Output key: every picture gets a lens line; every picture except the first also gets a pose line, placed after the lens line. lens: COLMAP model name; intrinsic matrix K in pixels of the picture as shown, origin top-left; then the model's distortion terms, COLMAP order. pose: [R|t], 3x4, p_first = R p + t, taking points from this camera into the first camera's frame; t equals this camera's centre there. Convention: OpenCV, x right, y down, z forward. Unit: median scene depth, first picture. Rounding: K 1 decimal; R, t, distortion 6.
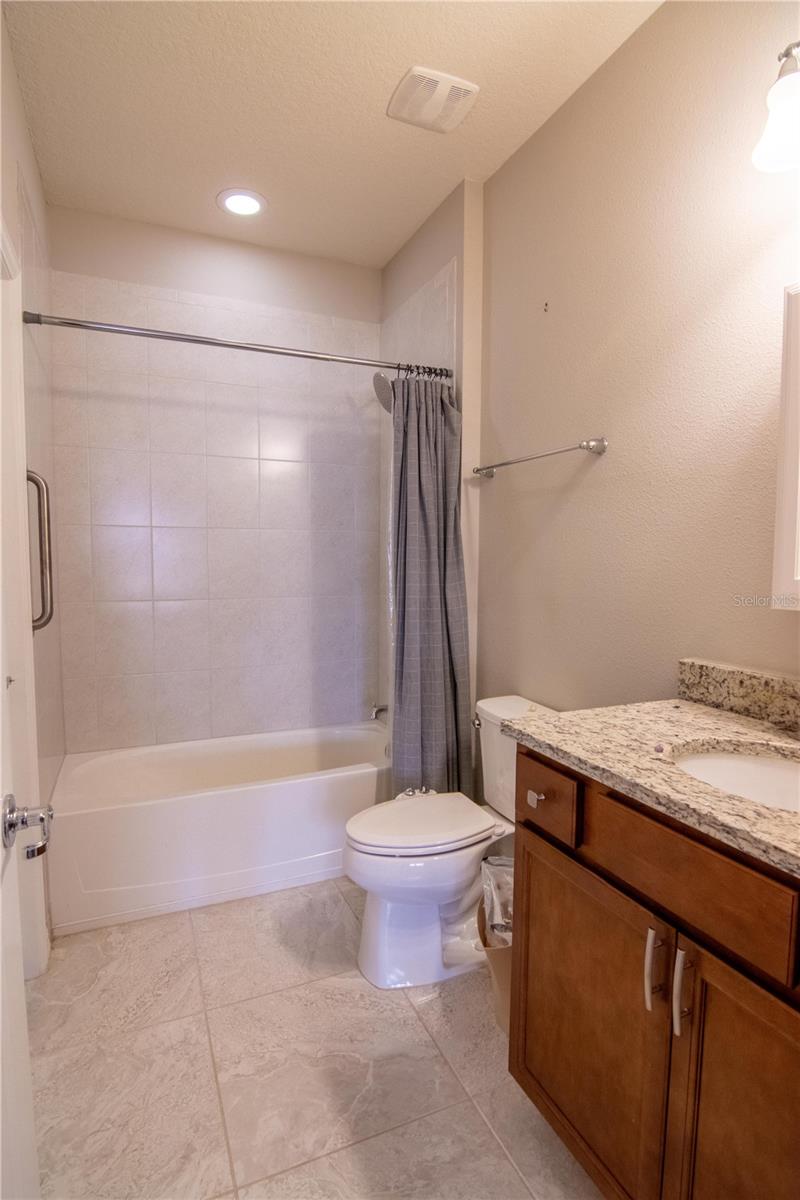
lens RADIAL K [[614.5, 0, 398.9], [0, 614.5, 615.6], [0, 0, 1]] dist [-0.004050, -0.014523]
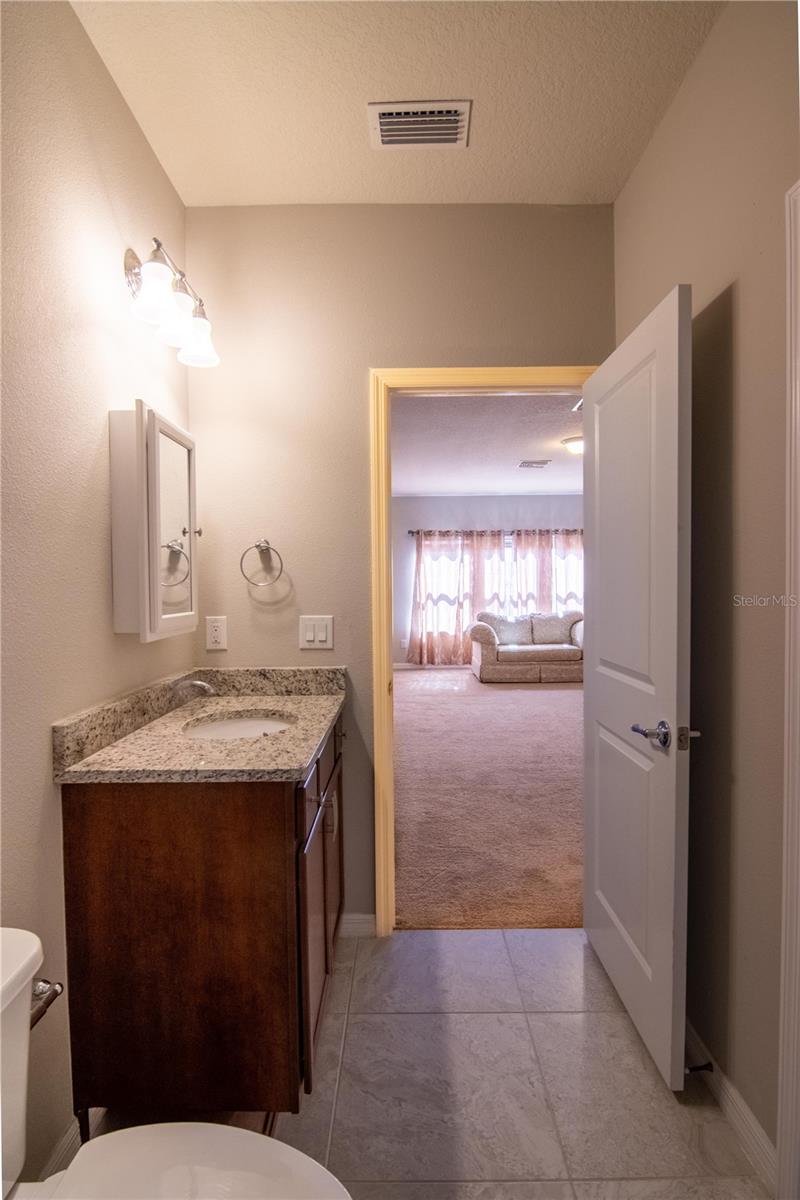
lens RADIAL K [[614.5, 0, 398.9], [0, 614.5, 615.6], [0, 0, 1]] dist [-0.004050, -0.014523]
pose [[-0.918138, 0.003707, 0.396243, -0.402886], [0.045802, 0.994247, 0.096828, -0.179412], [-0.393604, 0.107050, -0.913026, 1.917519]]
